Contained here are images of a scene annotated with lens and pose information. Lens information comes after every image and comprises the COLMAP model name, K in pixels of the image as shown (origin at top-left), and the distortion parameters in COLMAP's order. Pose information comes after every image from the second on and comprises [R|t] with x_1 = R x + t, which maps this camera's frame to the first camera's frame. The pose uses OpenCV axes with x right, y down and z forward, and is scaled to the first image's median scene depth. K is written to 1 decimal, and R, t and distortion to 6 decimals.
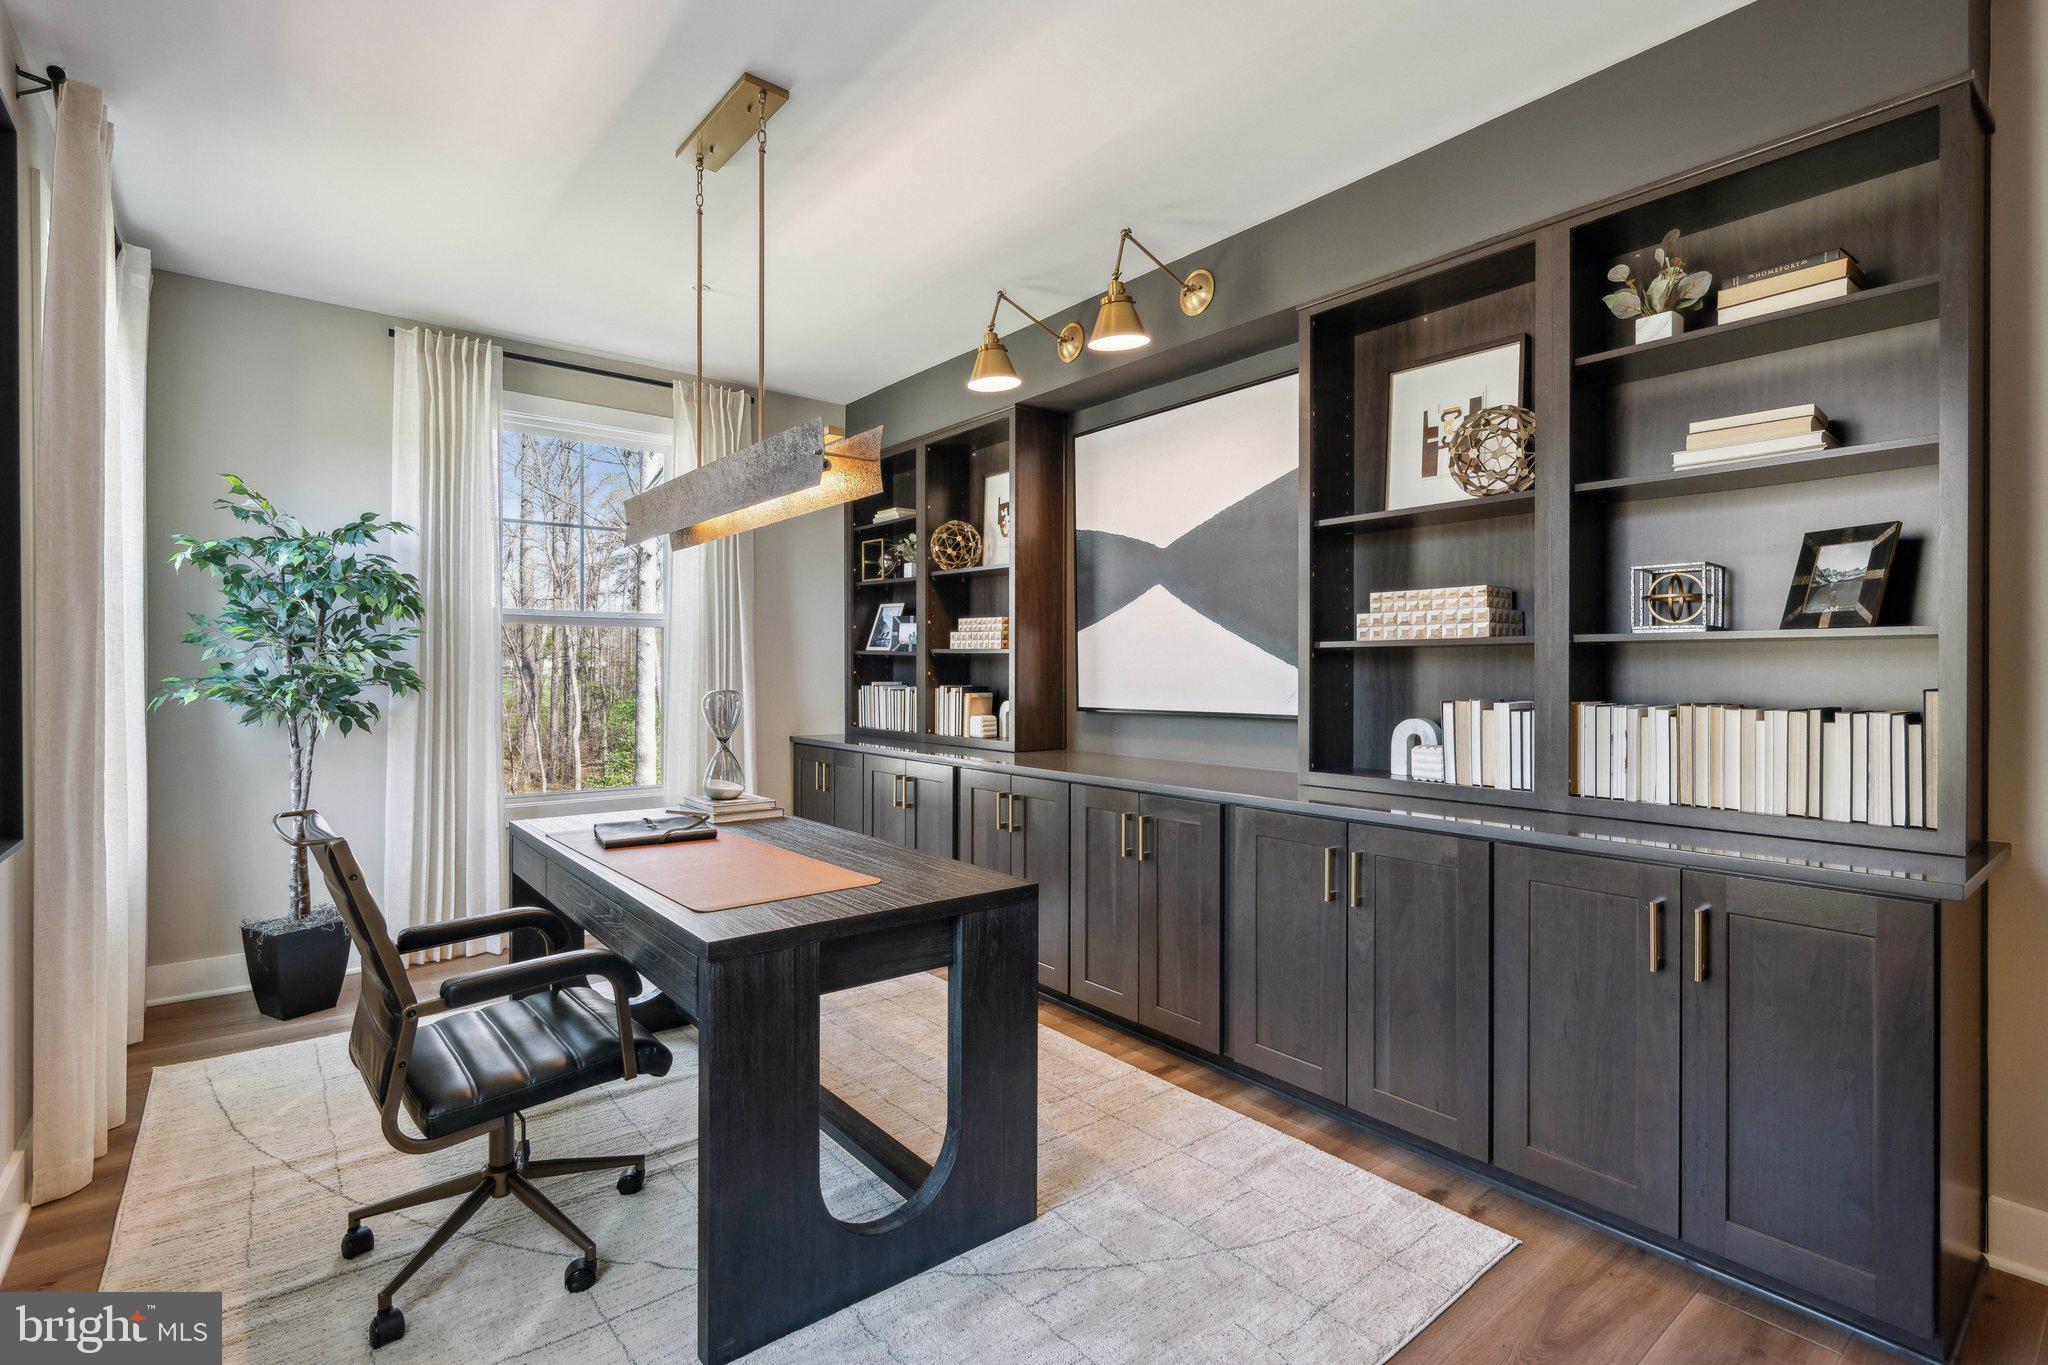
lens RADIAL K [[946.5, 0, 1026.5], [0, 946.5, 684.3], [0, 0, 1]] dist [-0.024417, 0.000279]
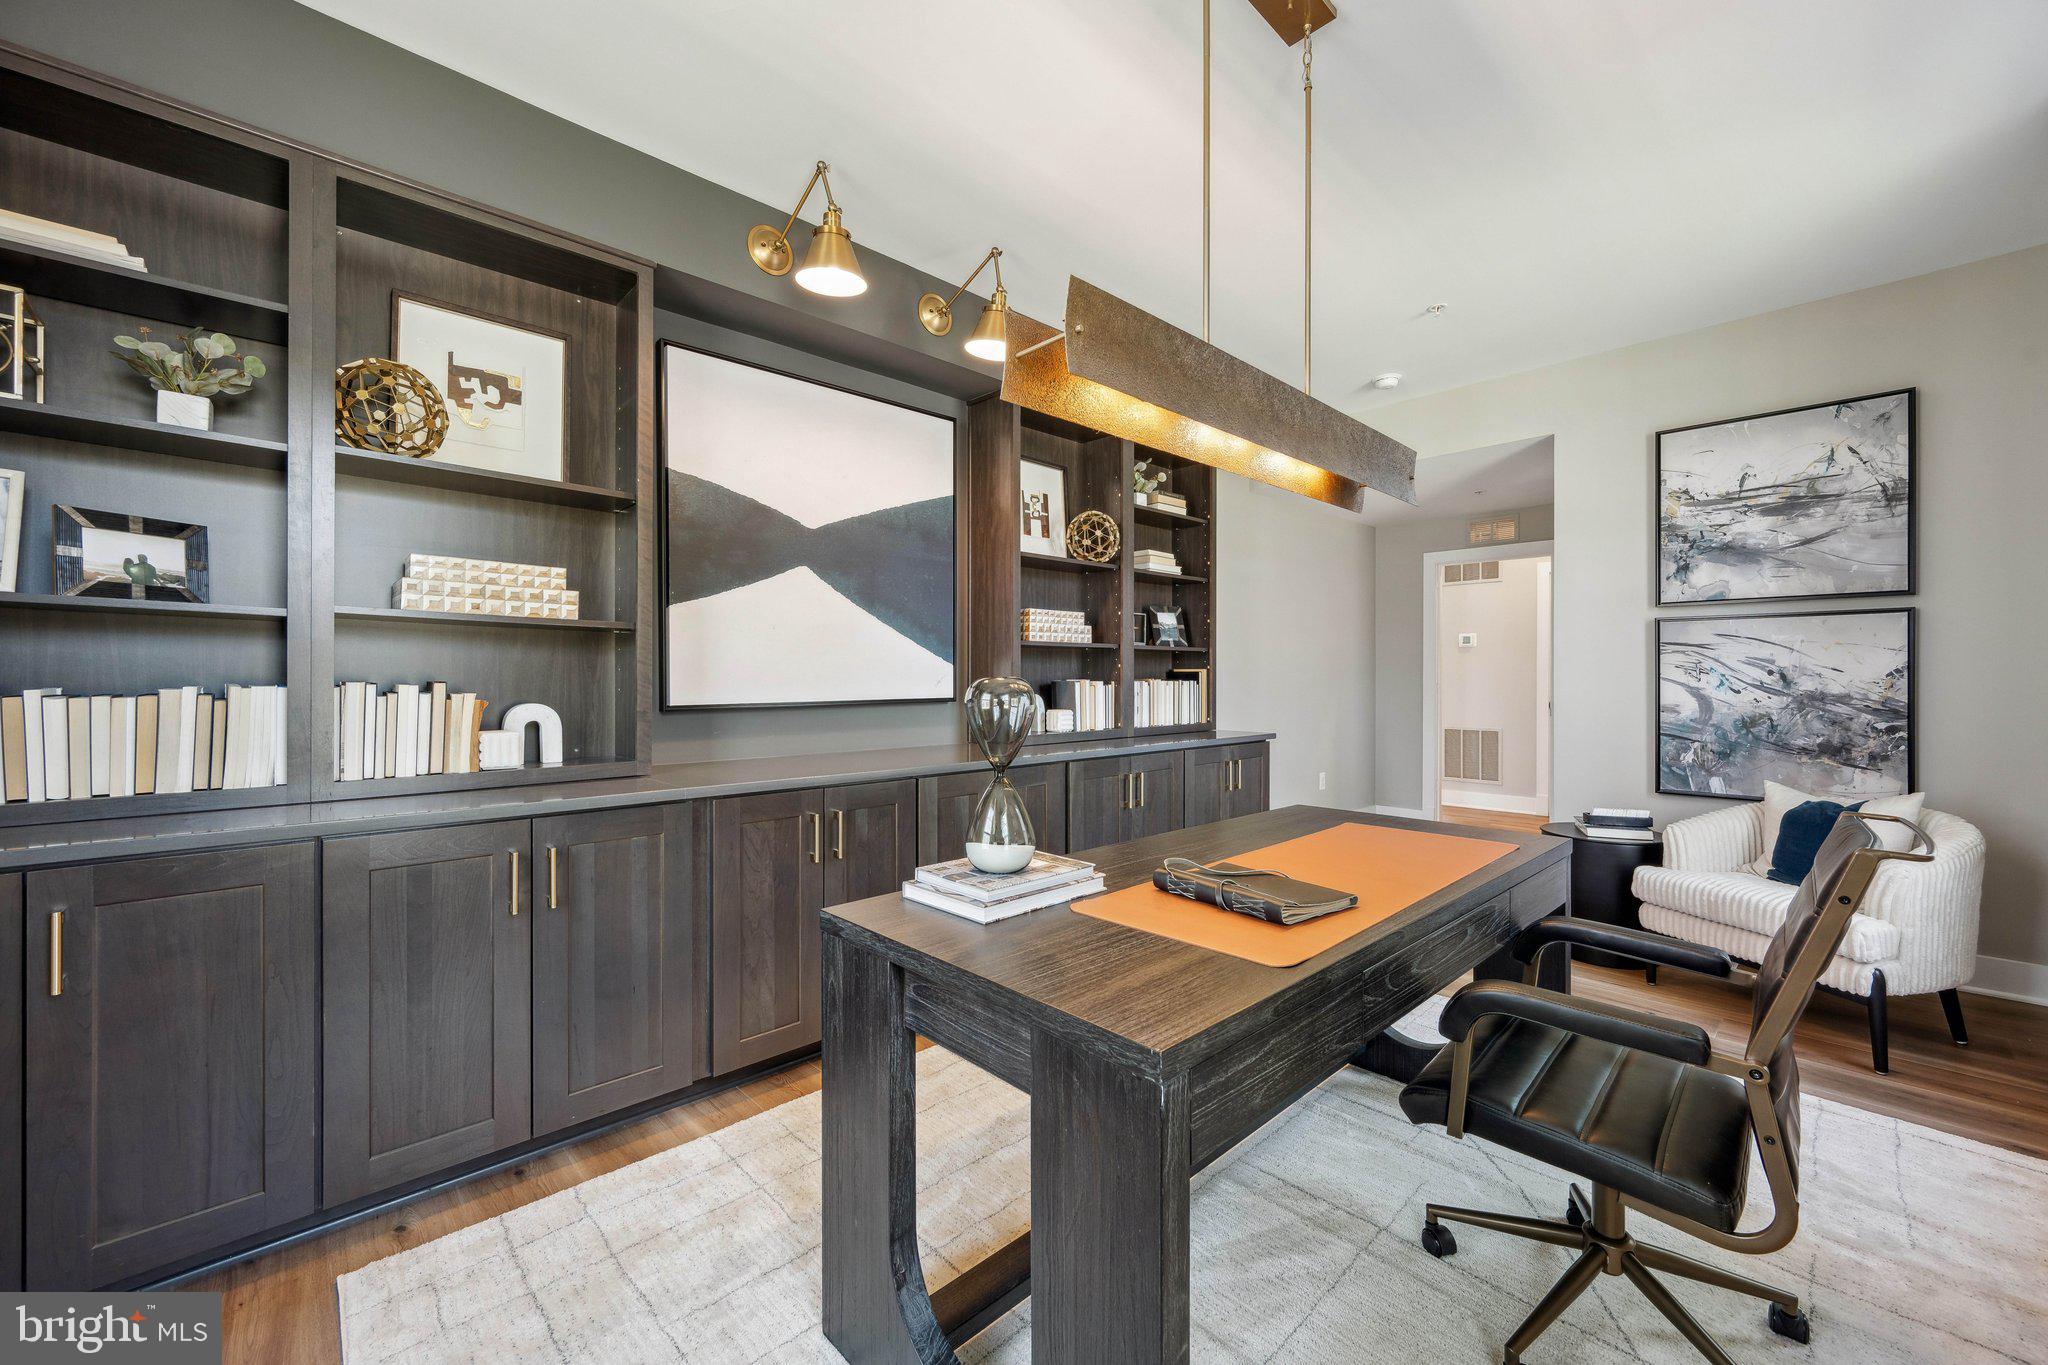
lens RADIAL K [[805.2, 0, 1036.3], [0, 805.2, 654.8], [0, 0, 1]] dist [0.008244, 0.000067]
pose [[-0.084015, 0.003832, 0.996457, -0.635698], [-0.007519, 0.999962, -0.004480, -0.014160], [-0.996436, -0.007869, -0.083983, 0.795406]]
